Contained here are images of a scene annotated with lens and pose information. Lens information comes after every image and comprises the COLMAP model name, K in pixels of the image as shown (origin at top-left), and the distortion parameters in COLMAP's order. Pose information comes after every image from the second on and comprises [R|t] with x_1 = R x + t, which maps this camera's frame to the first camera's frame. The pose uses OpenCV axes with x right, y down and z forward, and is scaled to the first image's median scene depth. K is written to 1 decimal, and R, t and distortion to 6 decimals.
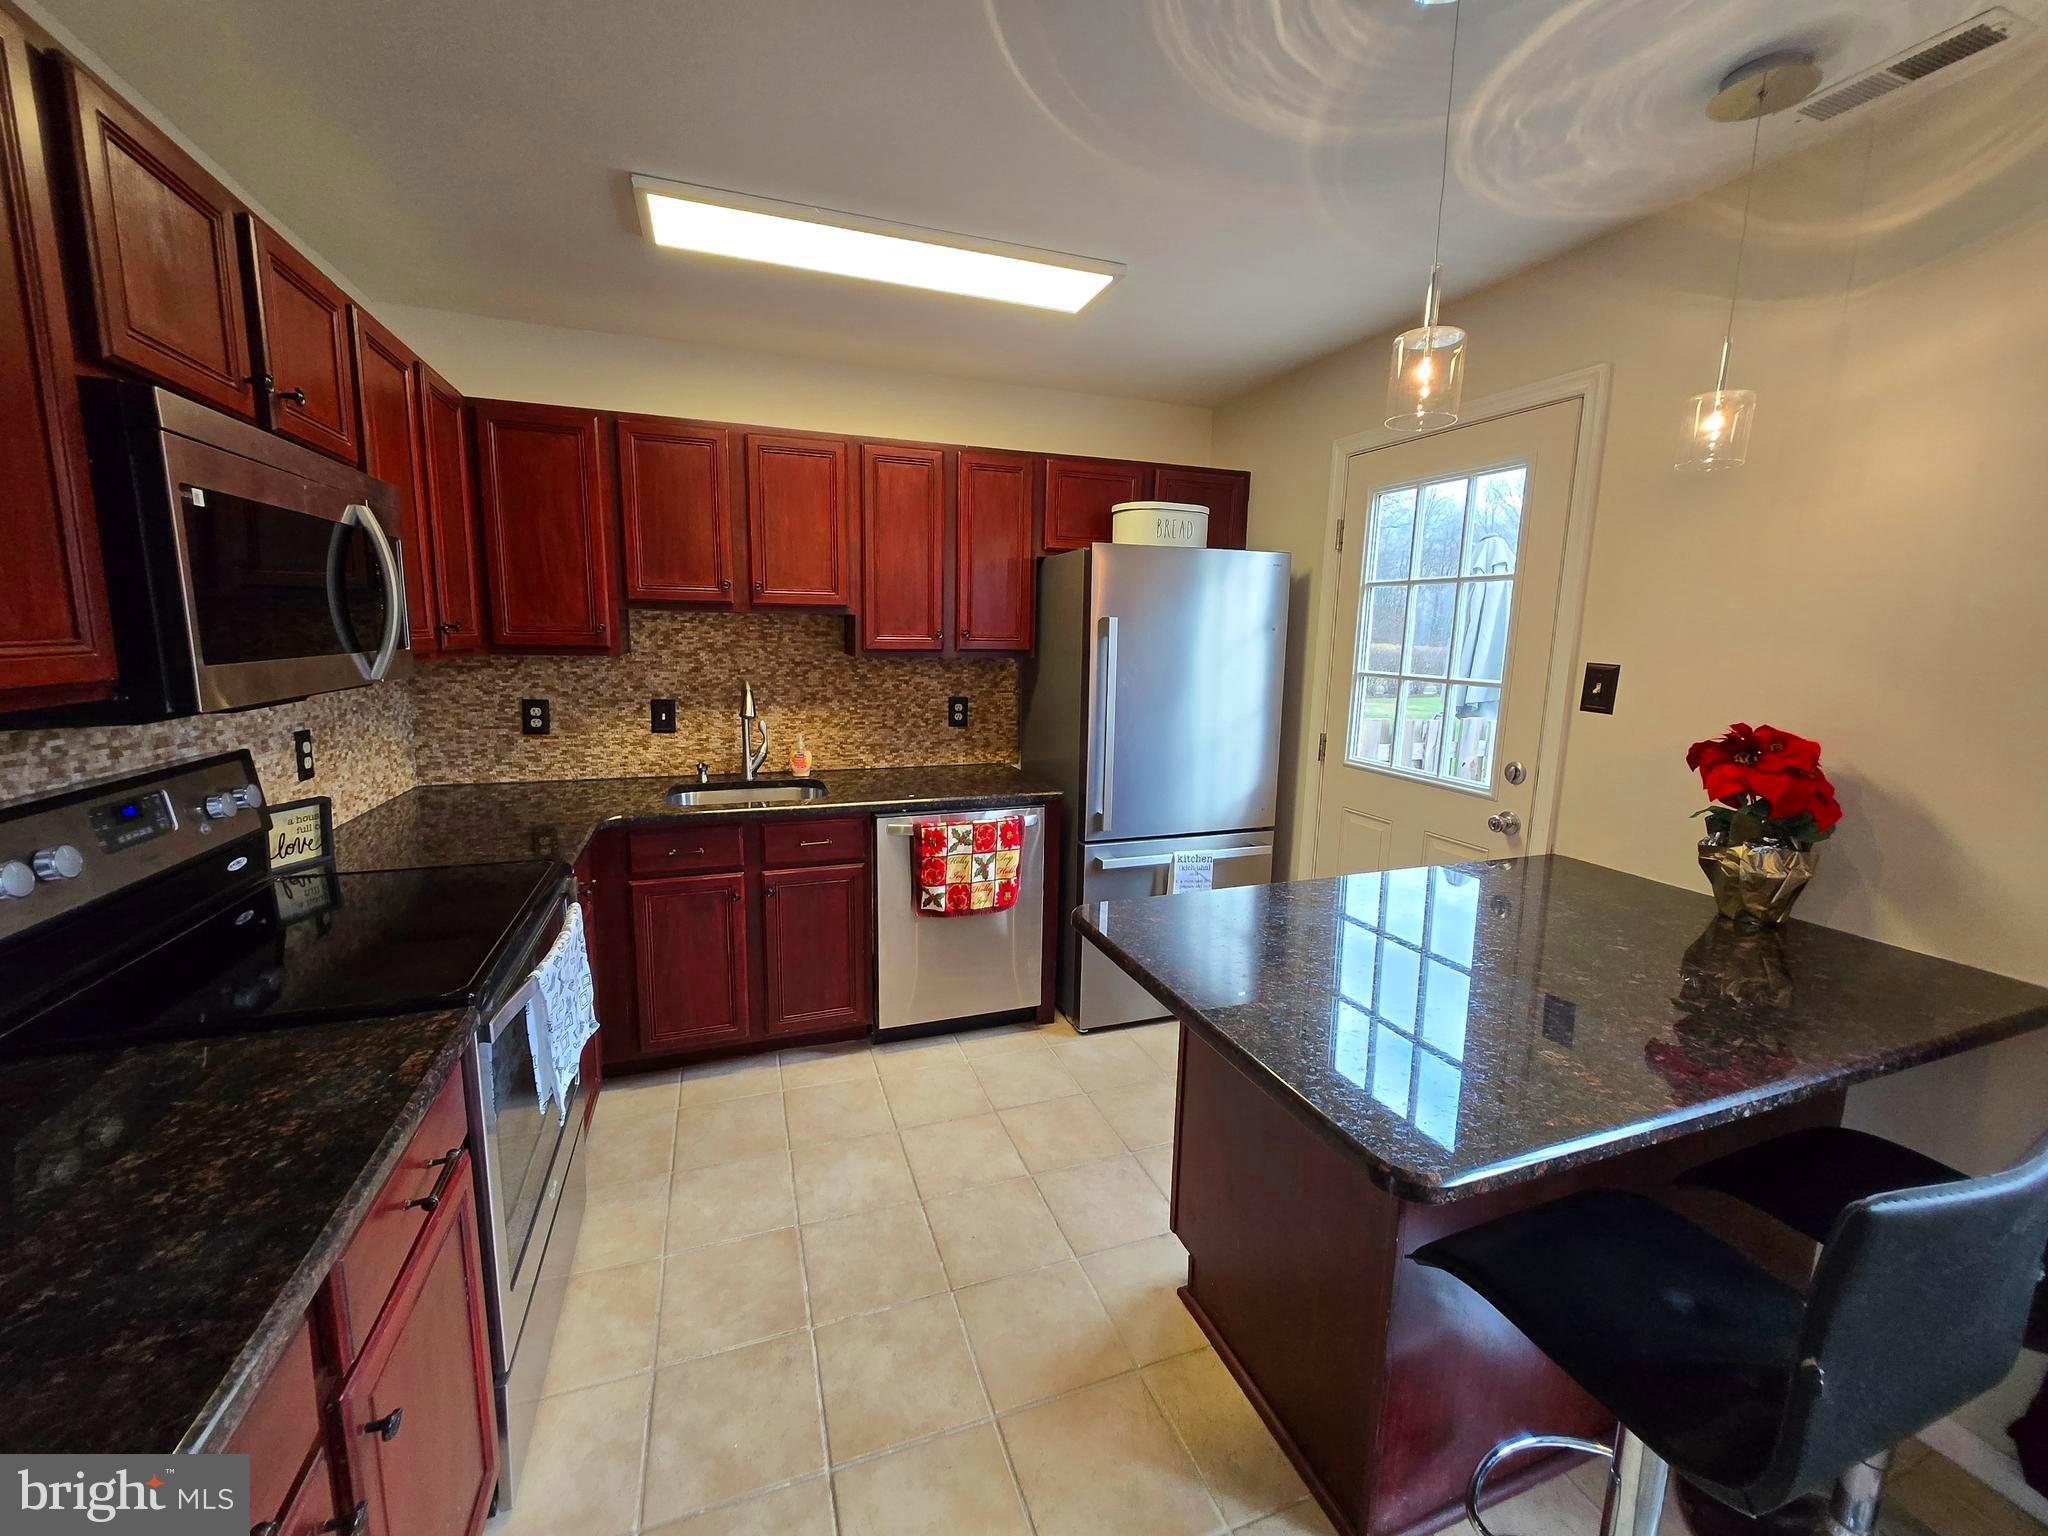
lens RADIAL K [[808.2, 0, 1015.0], [0, 808.2, 754.2], [0, 0, 1]] dist [0.000336, -0.000136]
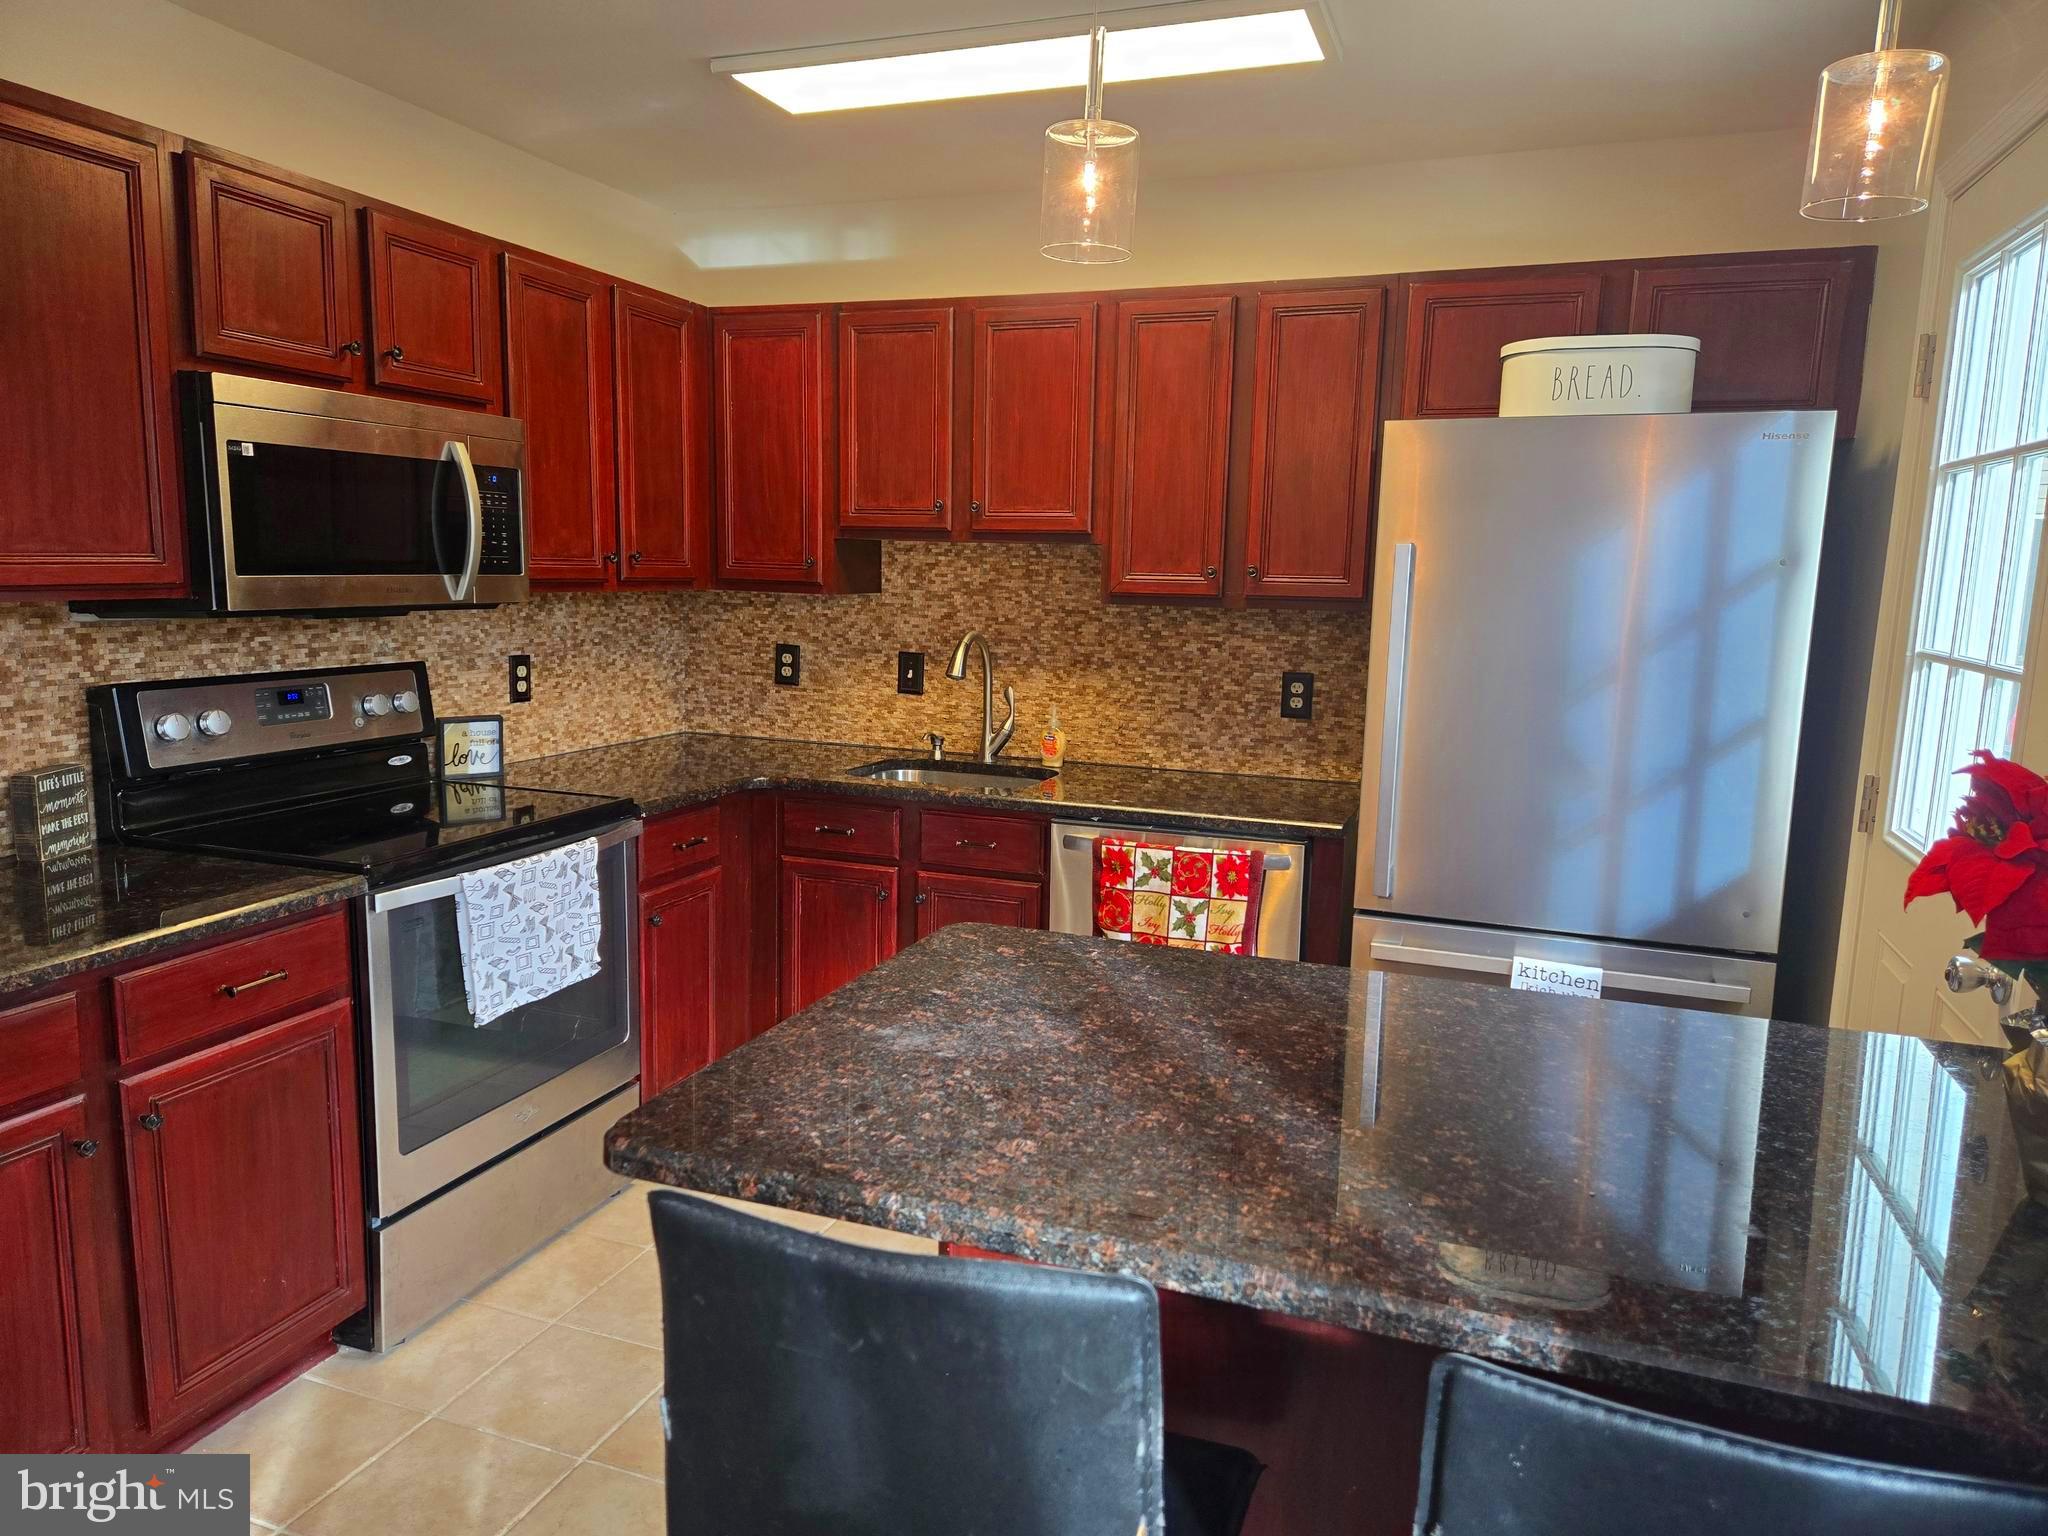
lens RADIAL K [[1375.9, 0, 1016.7], [0, 1375.9, 778.0], [0, 0, 1]] dist [0.075275, -0.076981]
pose [[0.764716, 0.099646, -0.636616, 0.564398], [-0.106837, 0.993903, 0.027235, 0.008337], [0.635449, 0.047187, 0.770700, 0.023111]]
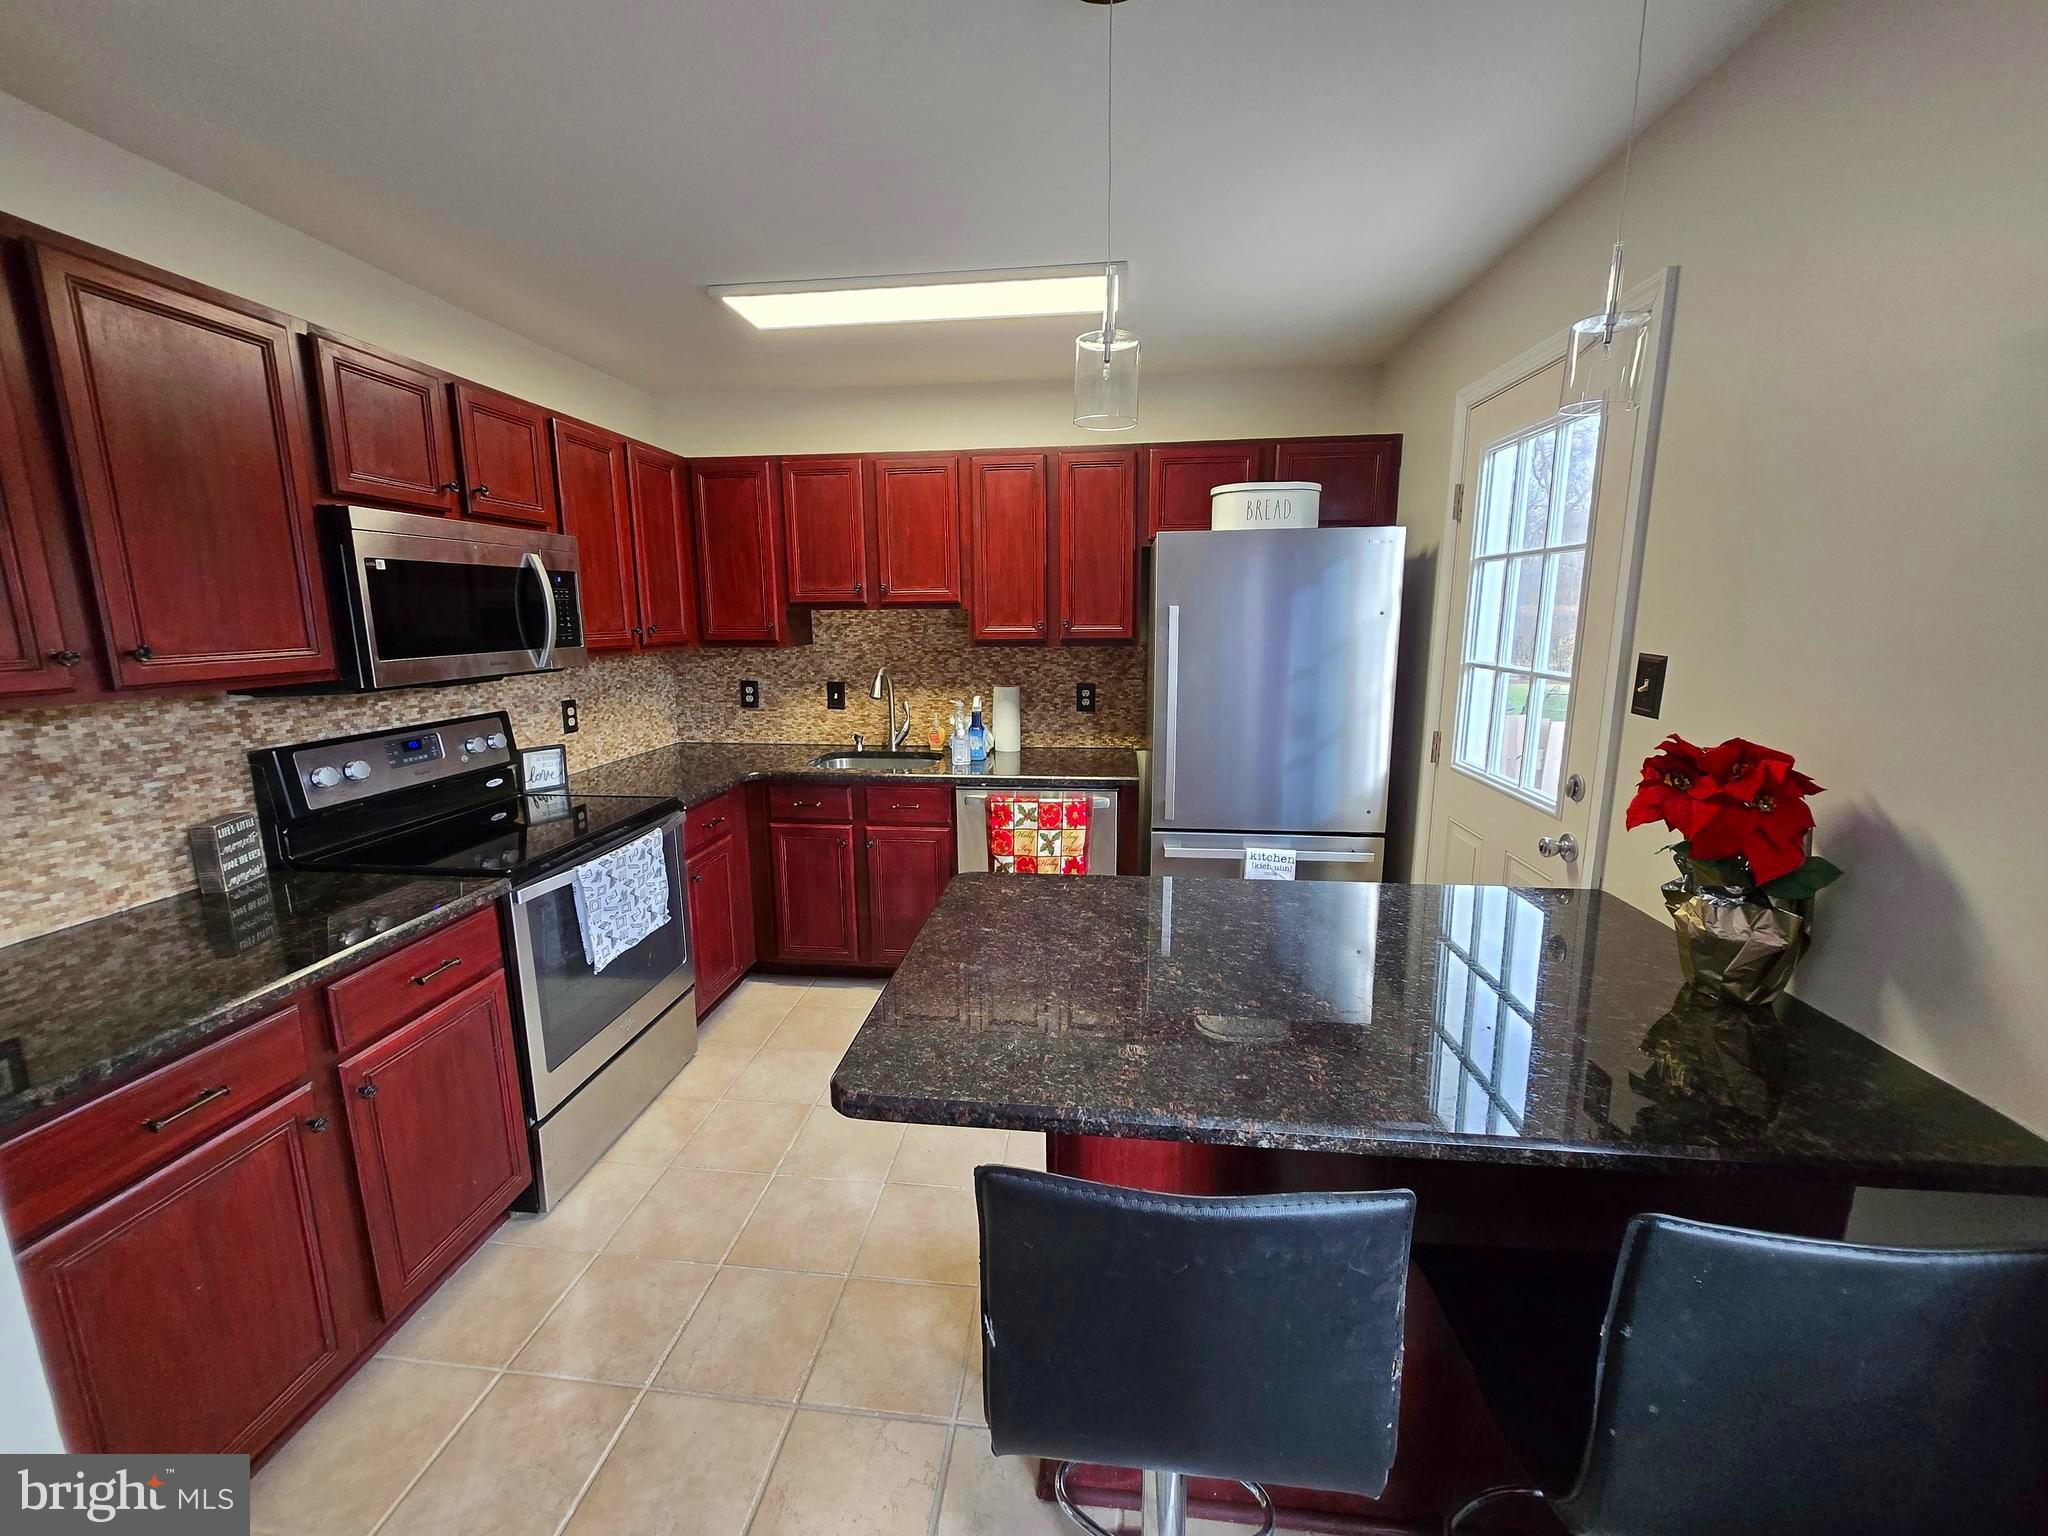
lens RADIAL K [[809.3, 0, 1015.2], [0, 809.3, 757.2], [0, 0, 1]] dist [-0.002042, 0.000119]
pose [[0.895485, 0.054850, -0.441699, 0.387419], [-0.044059, 0.998428, 0.034660, -0.008767], [0.442906, -0.011576, 0.896493, 0.015481]]
